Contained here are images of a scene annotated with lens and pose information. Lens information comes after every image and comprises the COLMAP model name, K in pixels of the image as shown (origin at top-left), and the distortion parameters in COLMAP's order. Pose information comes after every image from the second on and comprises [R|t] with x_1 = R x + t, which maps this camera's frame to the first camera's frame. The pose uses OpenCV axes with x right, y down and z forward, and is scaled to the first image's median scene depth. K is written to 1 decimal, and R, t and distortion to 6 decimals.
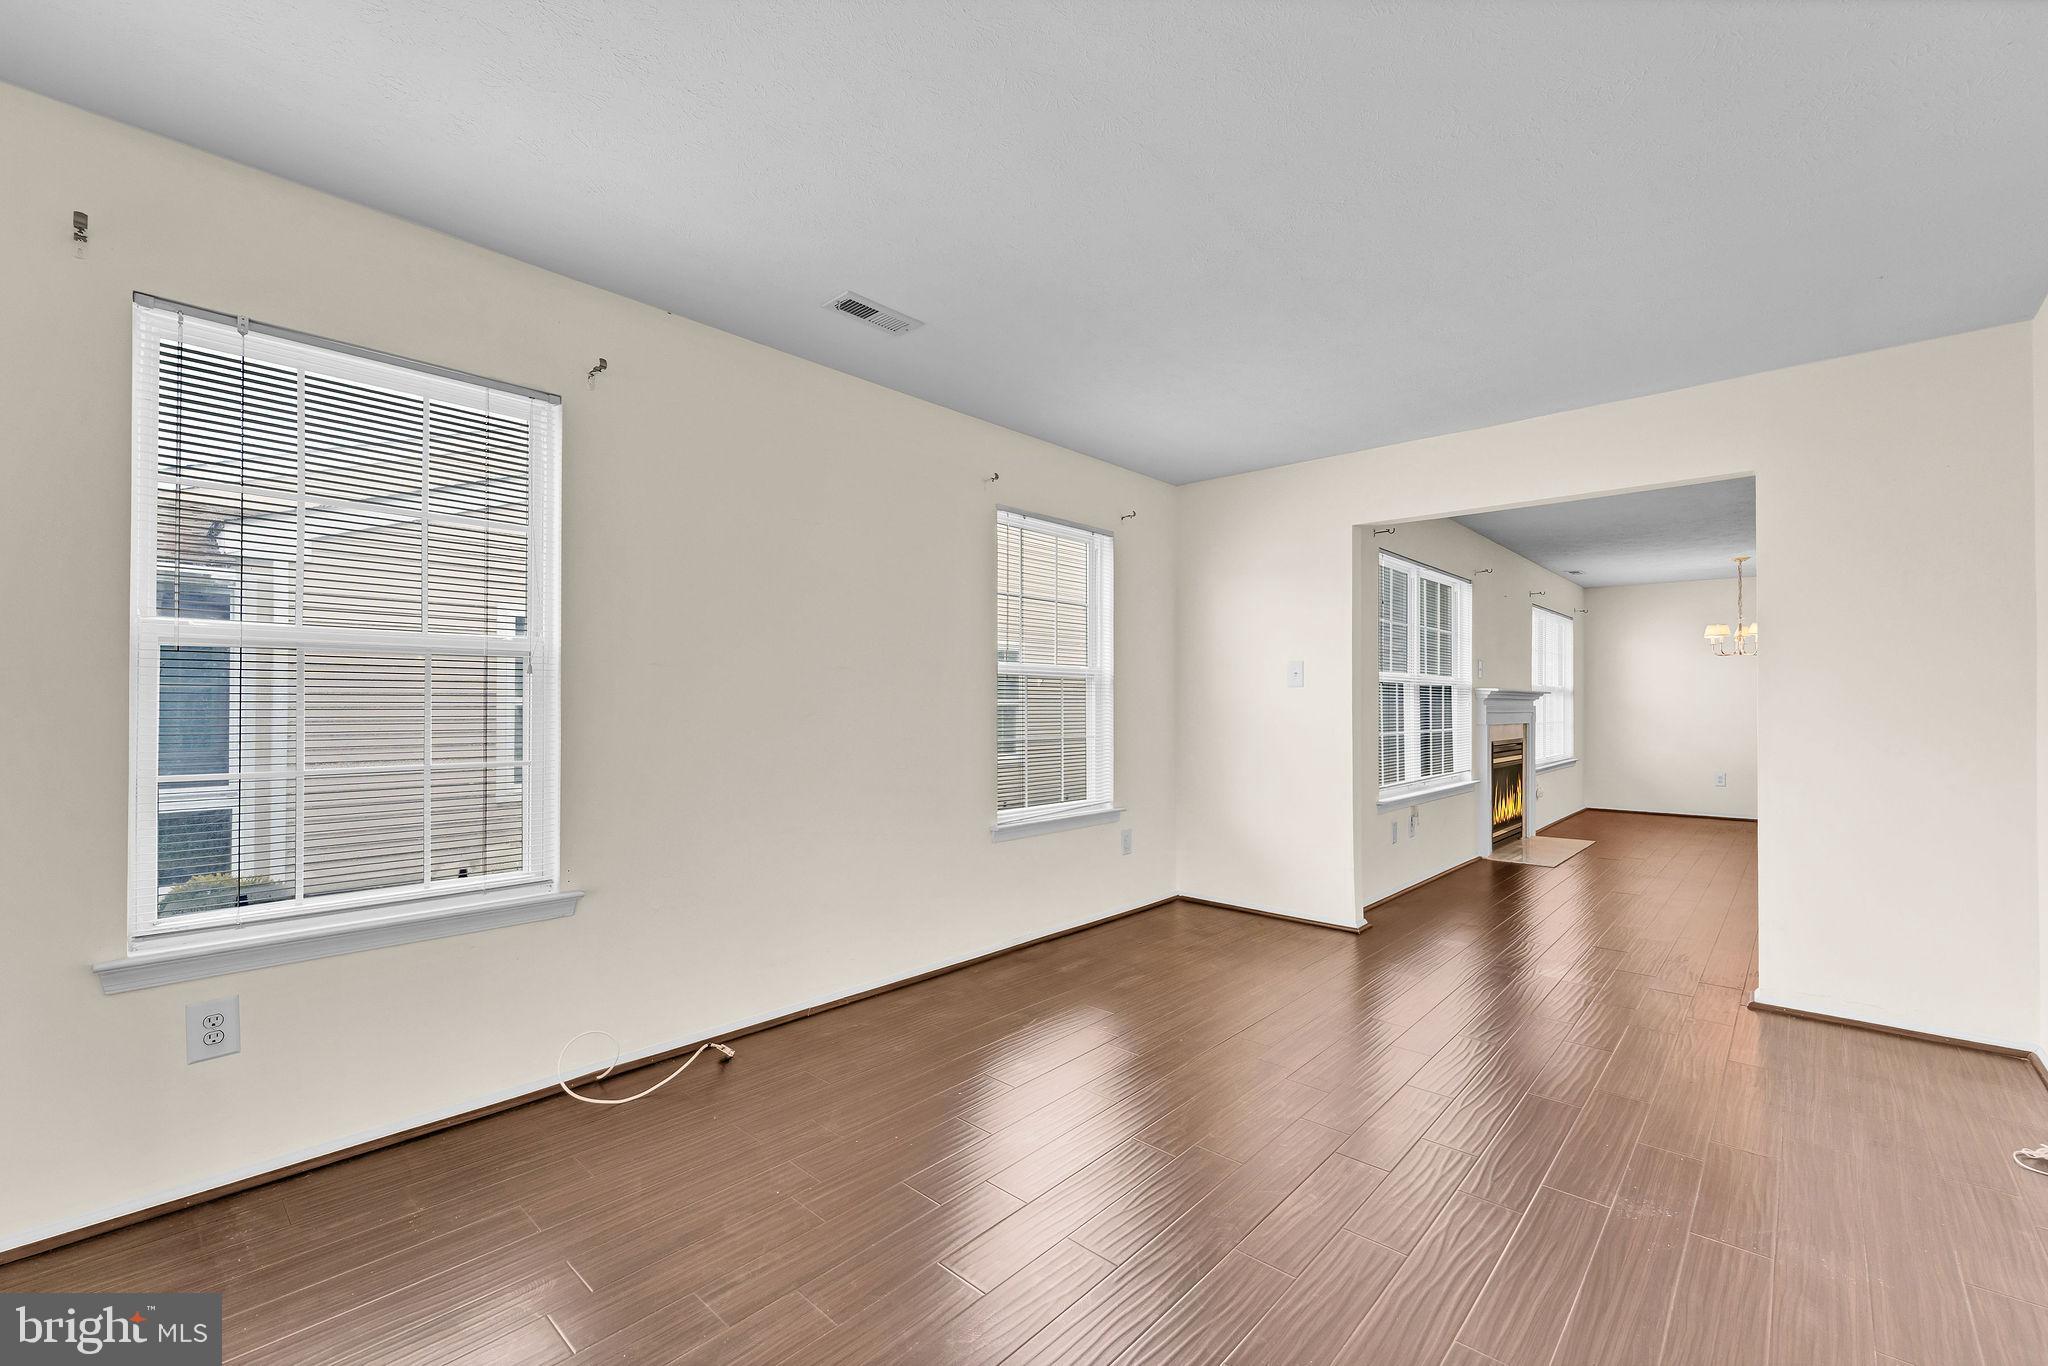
lens RADIAL K [[839.1, 0, 1037.6], [0, 839.1, 702.3], [0, 0, 1]] dist [0.004117, -0.002431]
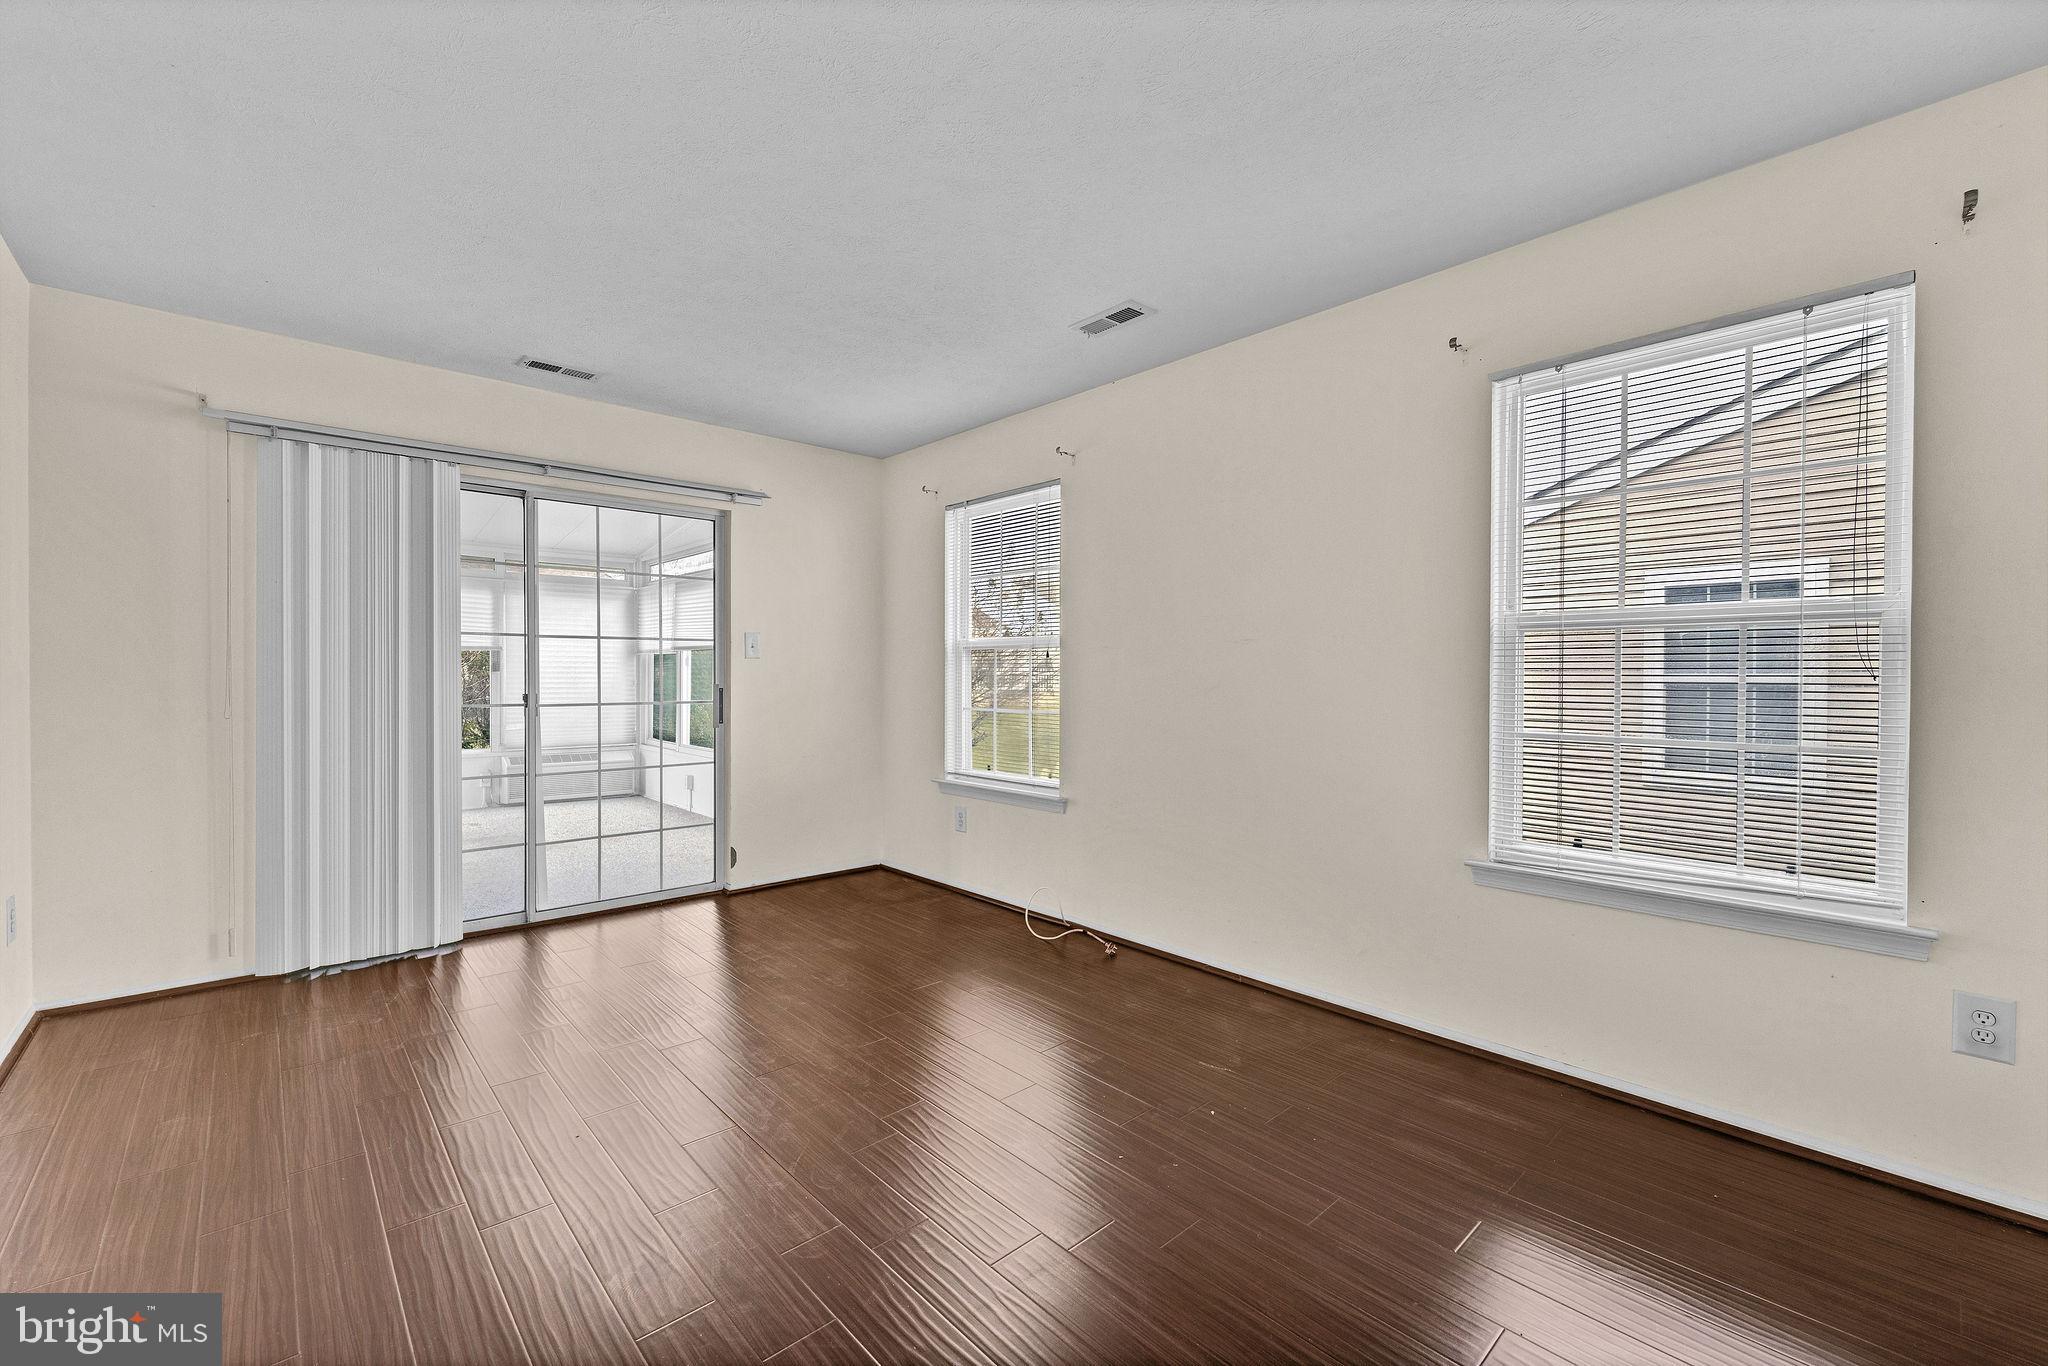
lens RADIAL K [[839.1, 0, 1029.8], [0, 839.1, 681.3], [0, 0, 1]] dist [0.004117, -0.002431]
pose [[-0.077834, 0.007526, -0.996938, 0.678716], [0.000421, 0.999972, 0.007516, -0.000042], [0.996966, 0.000165, -0.077835, 0.733830]]
